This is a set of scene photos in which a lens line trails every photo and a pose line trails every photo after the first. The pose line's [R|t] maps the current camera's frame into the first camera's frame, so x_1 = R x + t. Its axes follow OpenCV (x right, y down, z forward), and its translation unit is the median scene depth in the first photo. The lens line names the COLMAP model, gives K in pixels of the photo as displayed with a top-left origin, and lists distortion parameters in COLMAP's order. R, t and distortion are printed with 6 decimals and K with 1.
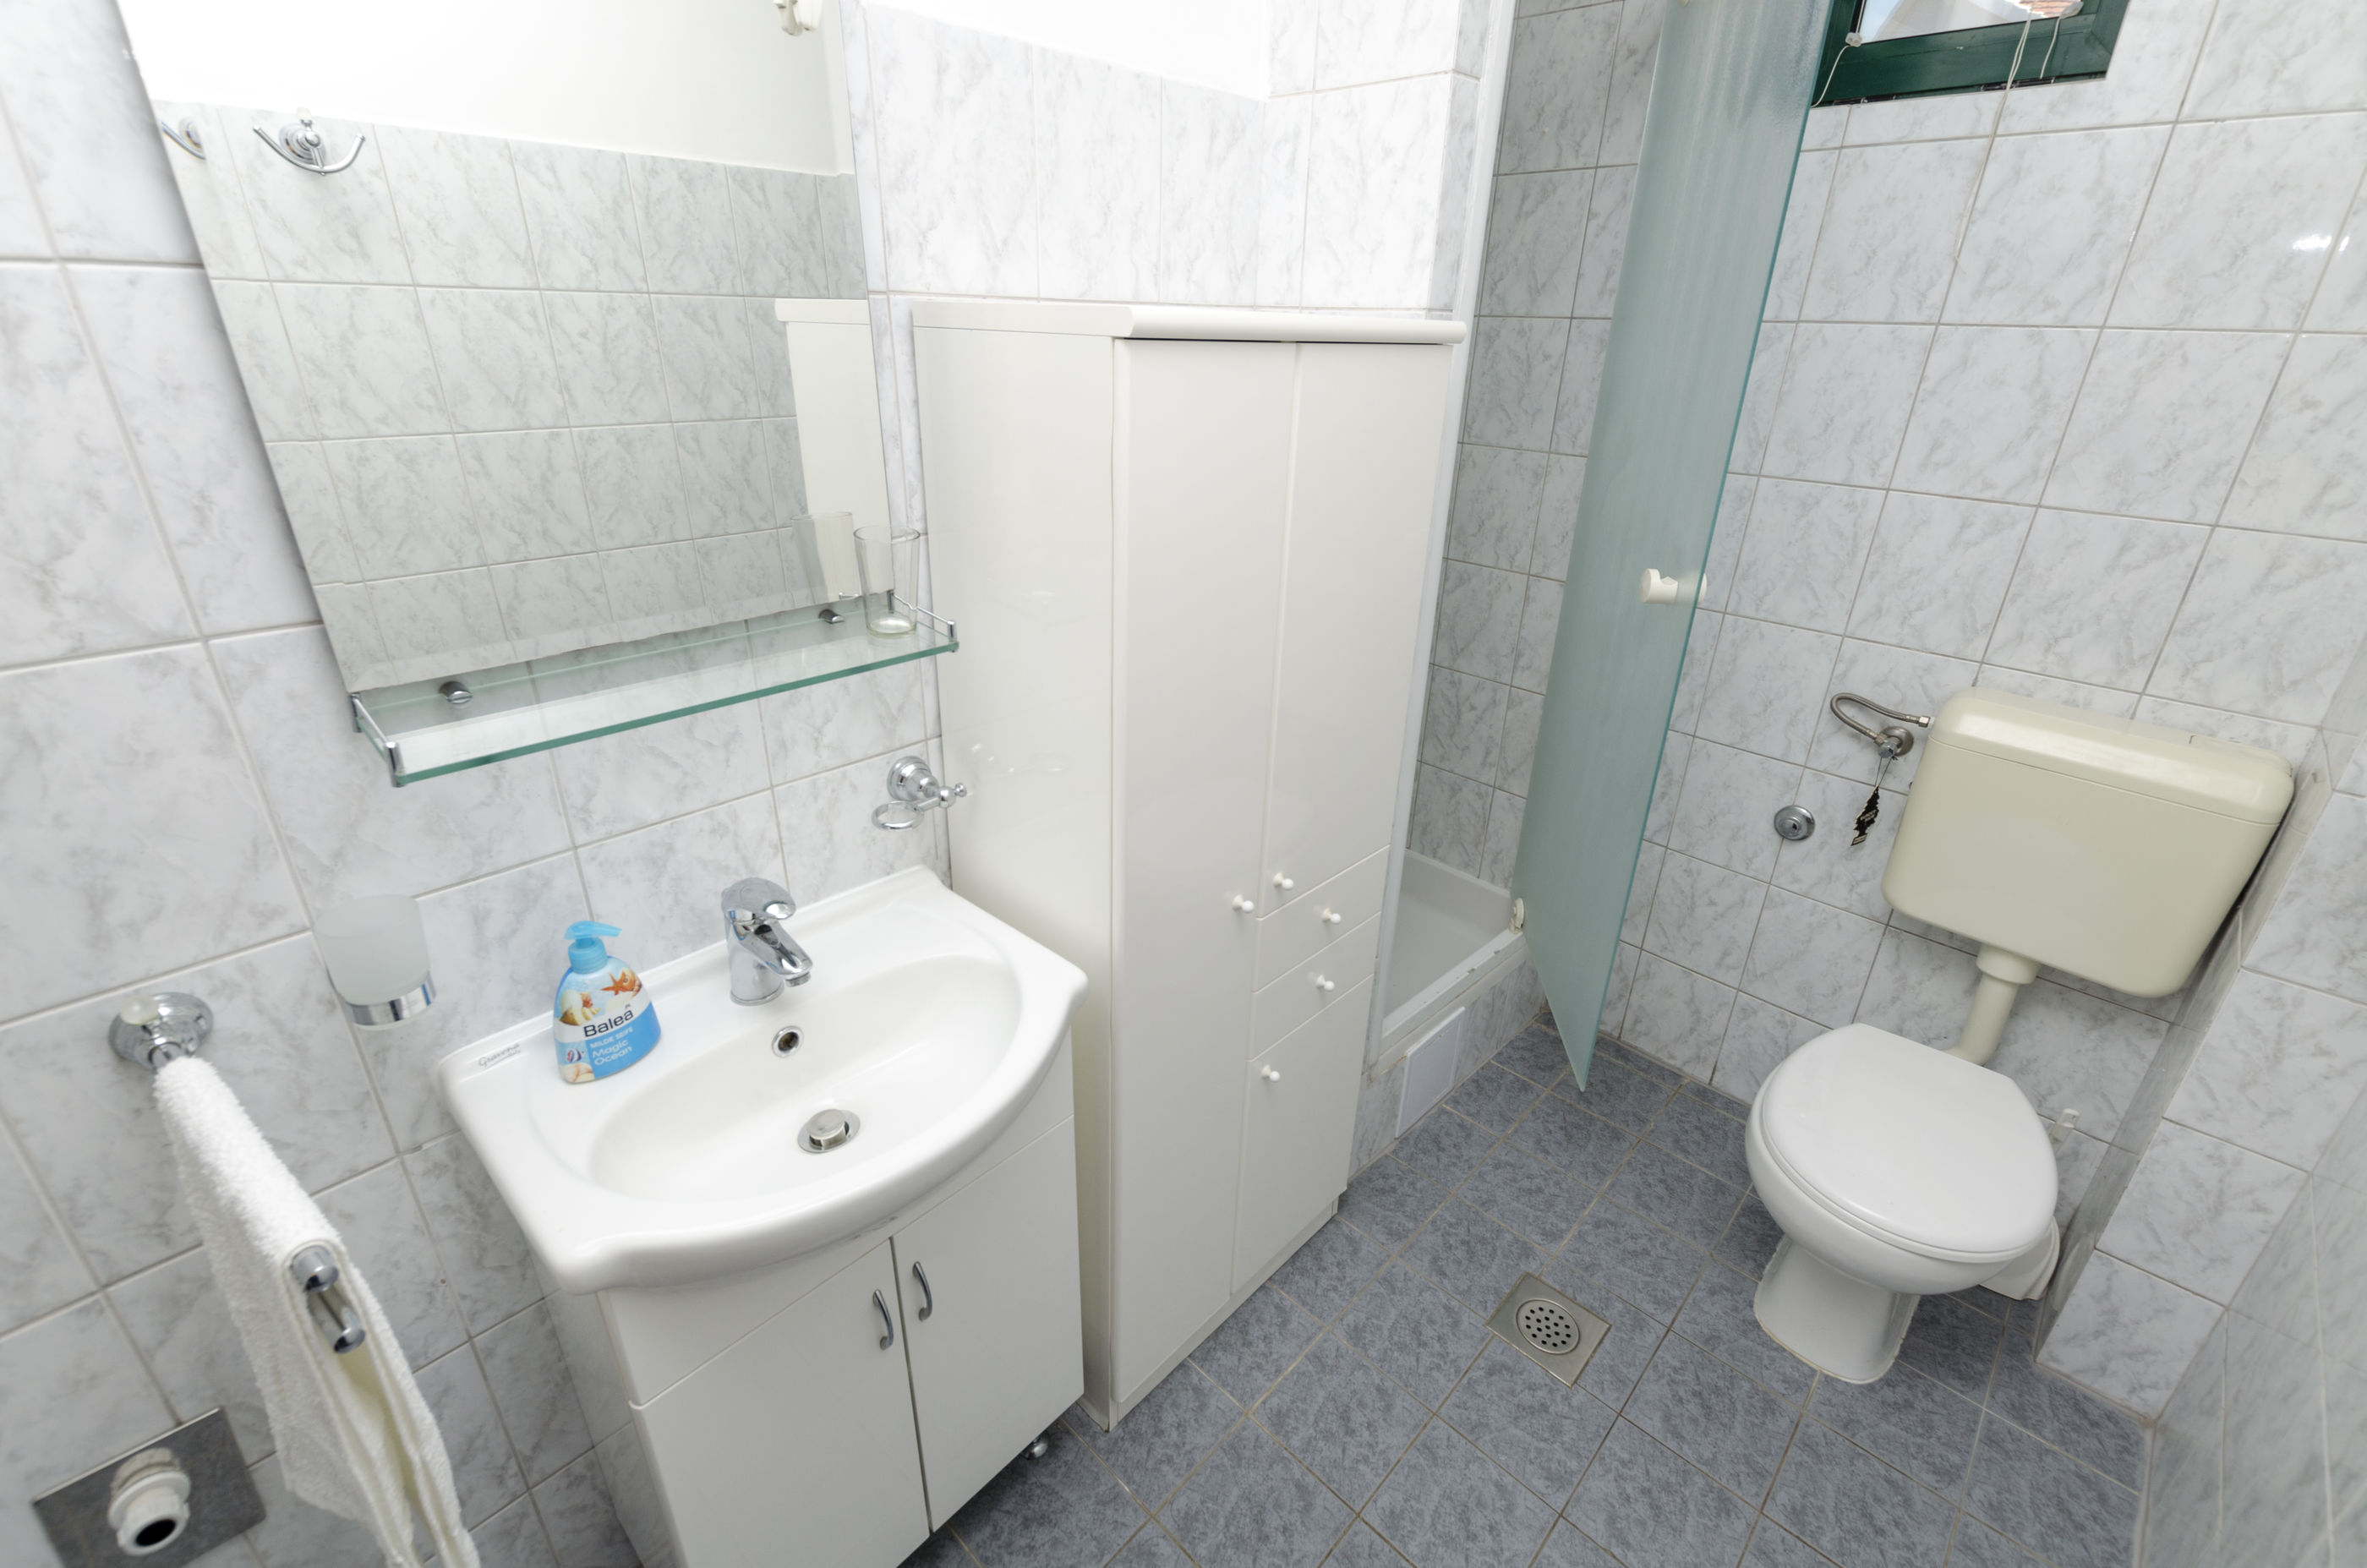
lens RADIAL K [[1028.2, 0, 1173.8], [0, 1028.2, 784.0], [0, 0, 1]] dist [0.011482, -0.005021]
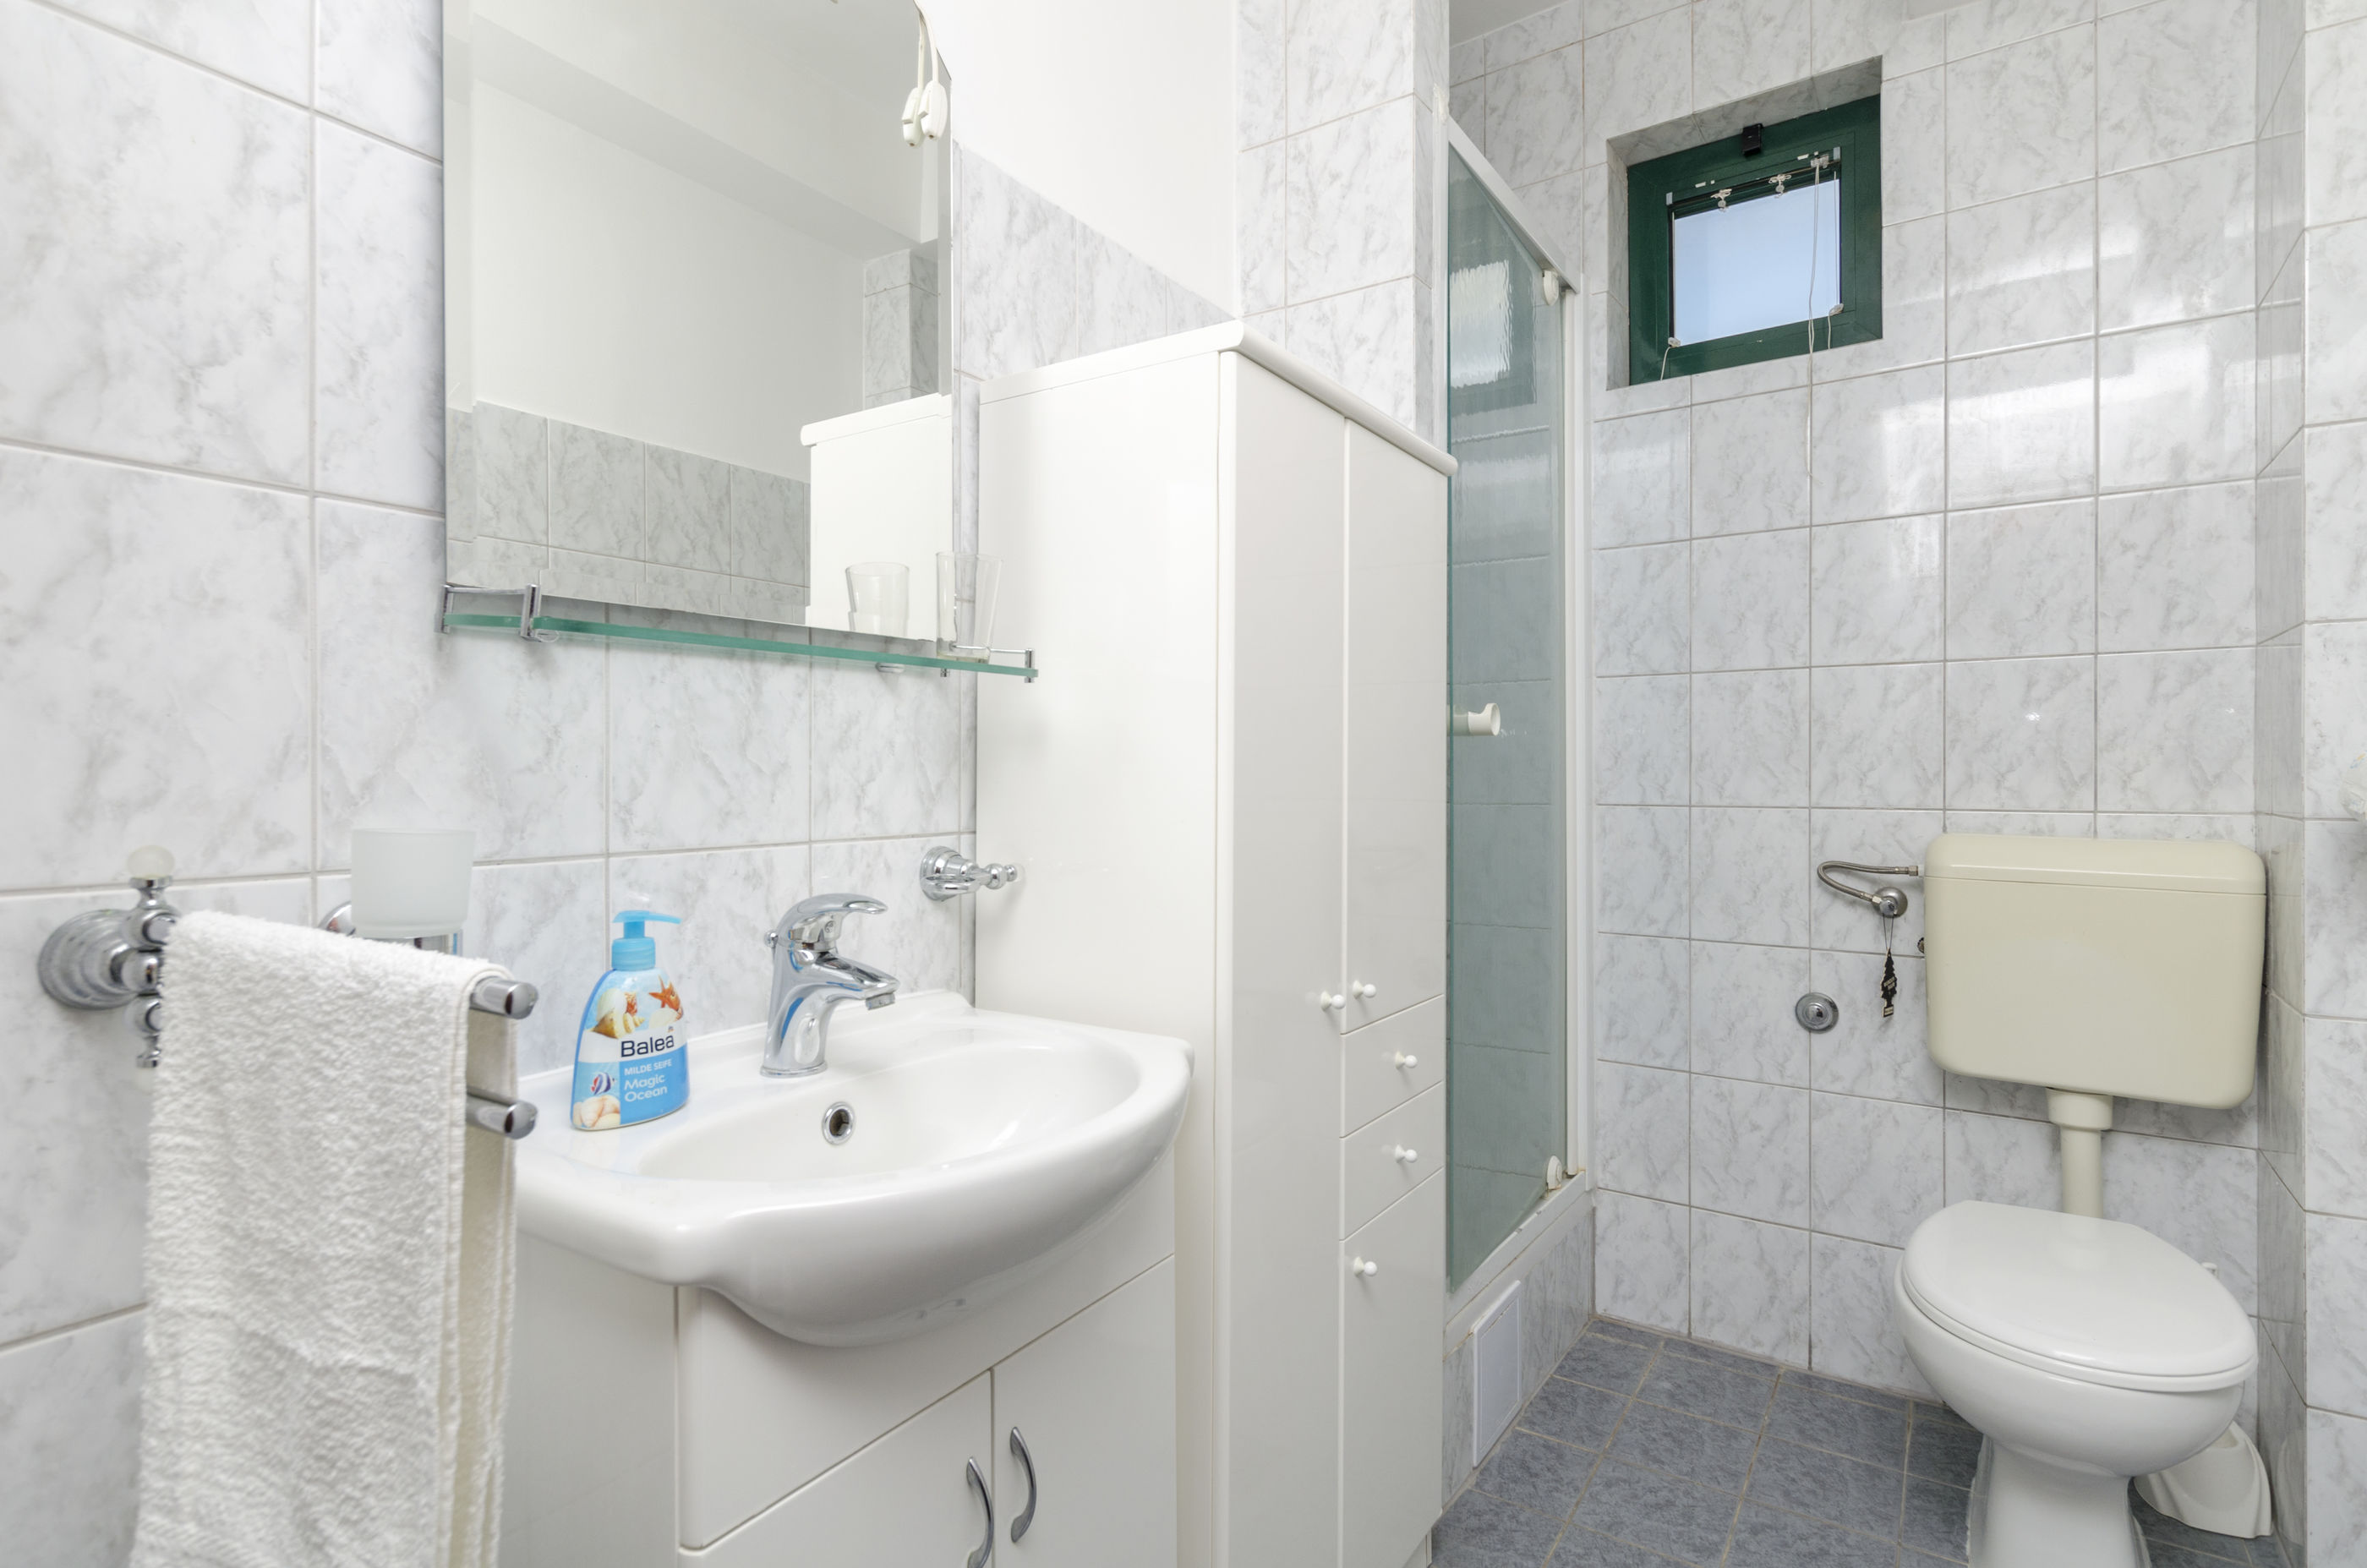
lens RADIAL K [[1191.4, 0, 1176.5], [0, 1191.4, 774.6], [0, 0, 1]] dist [0.011896, -0.005615]
pose [[0.984252, -0.021370, 0.175475, -0.214996], [0.091315, 0.911429, -0.401196, 0.307634], [-0.151359, 0.410902, 0.899027, 0.033132]]
